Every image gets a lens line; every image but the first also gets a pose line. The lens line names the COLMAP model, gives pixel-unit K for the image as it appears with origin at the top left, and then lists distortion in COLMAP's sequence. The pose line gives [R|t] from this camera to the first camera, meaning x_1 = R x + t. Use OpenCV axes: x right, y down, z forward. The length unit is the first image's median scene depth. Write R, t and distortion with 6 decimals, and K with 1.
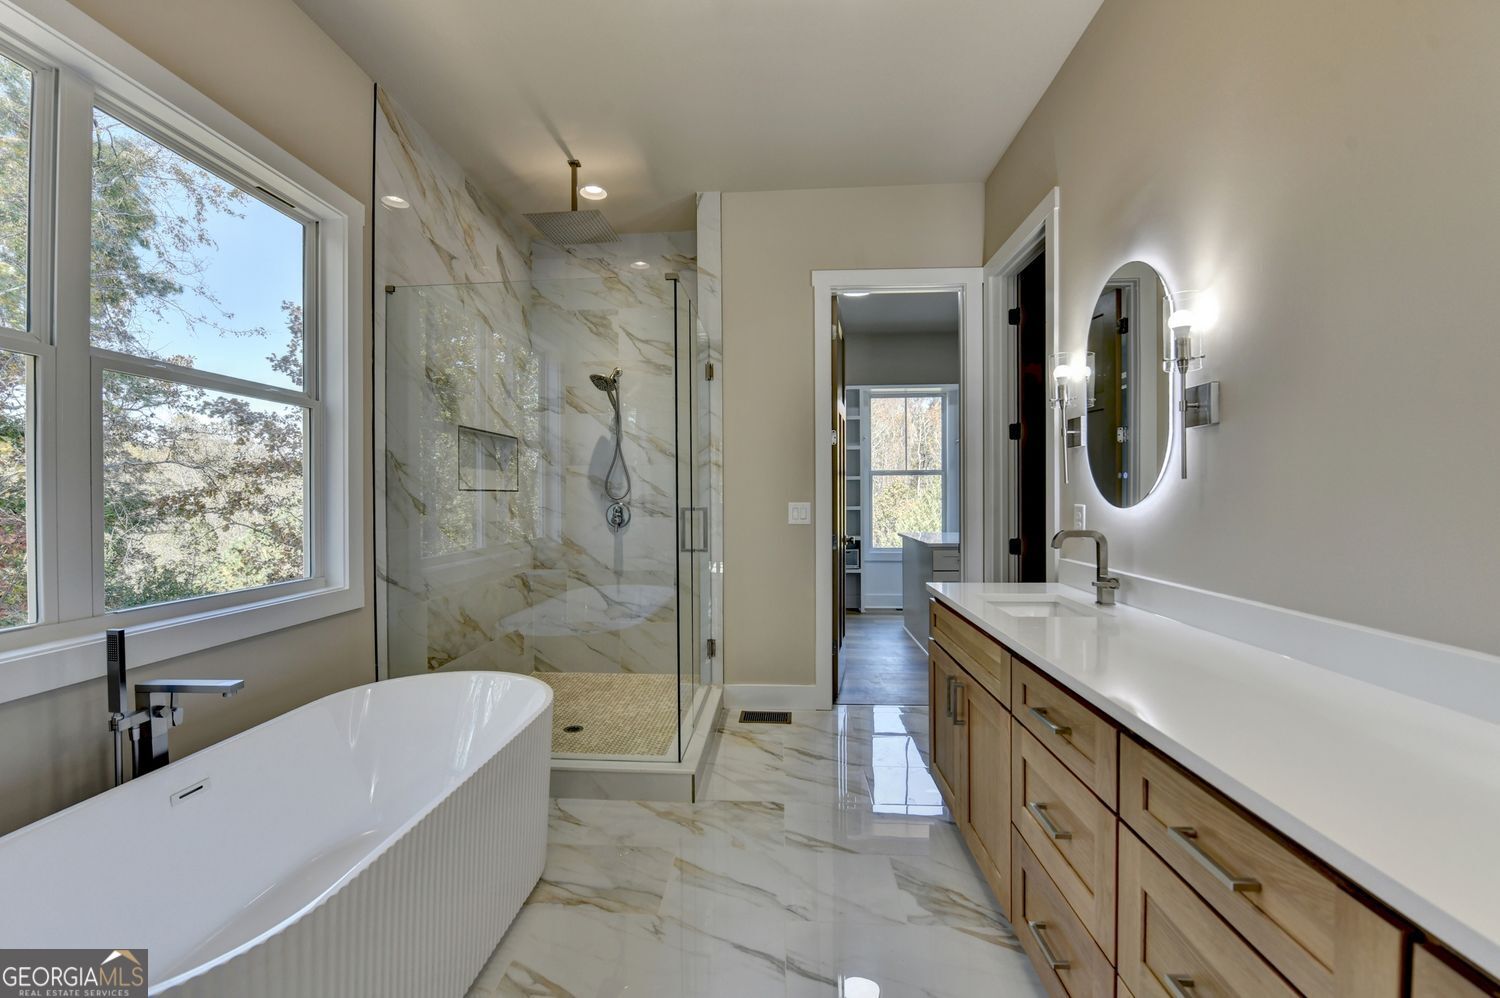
lens RADIAL K [[610.8, 0, 748.8], [0, 610.8, 500.0], [0, 0, 1]] dist [-0.016617, -0.001207]
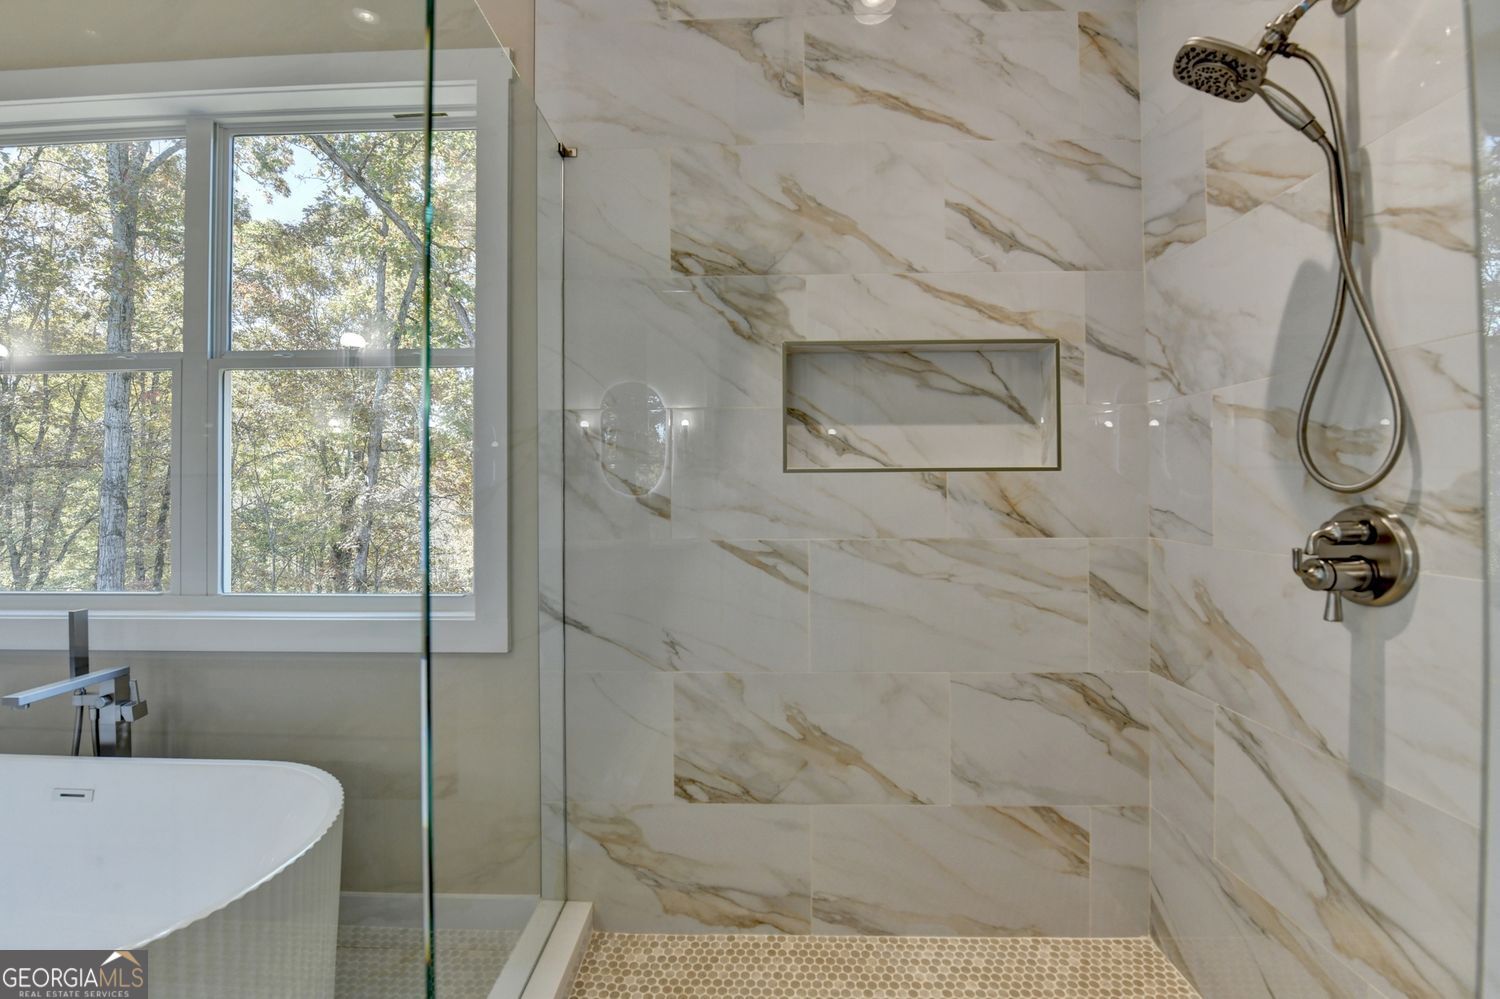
lens RADIAL K [[613.1, 0, 751.4], [0, 613.1, 482.0], [0, 0, 1]] dist [-0.014860, -0.002756]
pose [[0.037273, -0.005659, -0.999289, 0.028596], [-0.001423, 0.999983, -0.005716, -0.004083], [0.999304, 0.001635, 0.037264, 0.963769]]
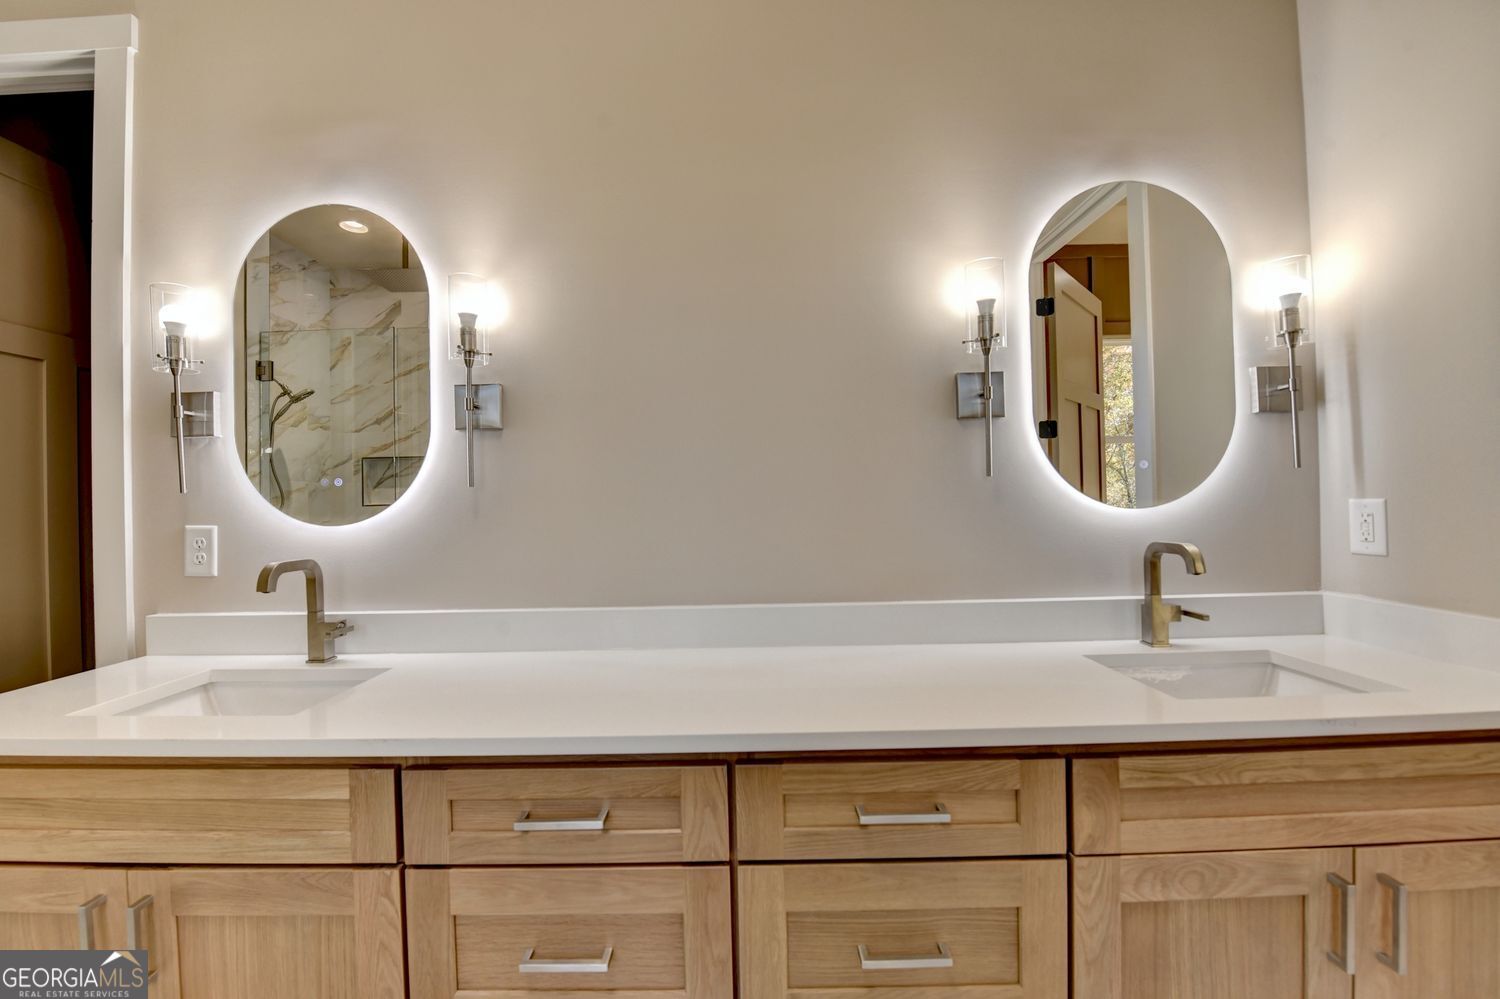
lens RADIAL K [[613.1, 0, 717.9], [0, 613.1, 496.8], [0, 0, 1]] dist [-0.014860, -0.002756]
pose [[-0.044042, 0.014967, 0.998918, -0.090963], [0.027805, 0.999519, -0.013750, 0.000887], [-0.998643, 0.027169, -0.044437, 0.337007]]
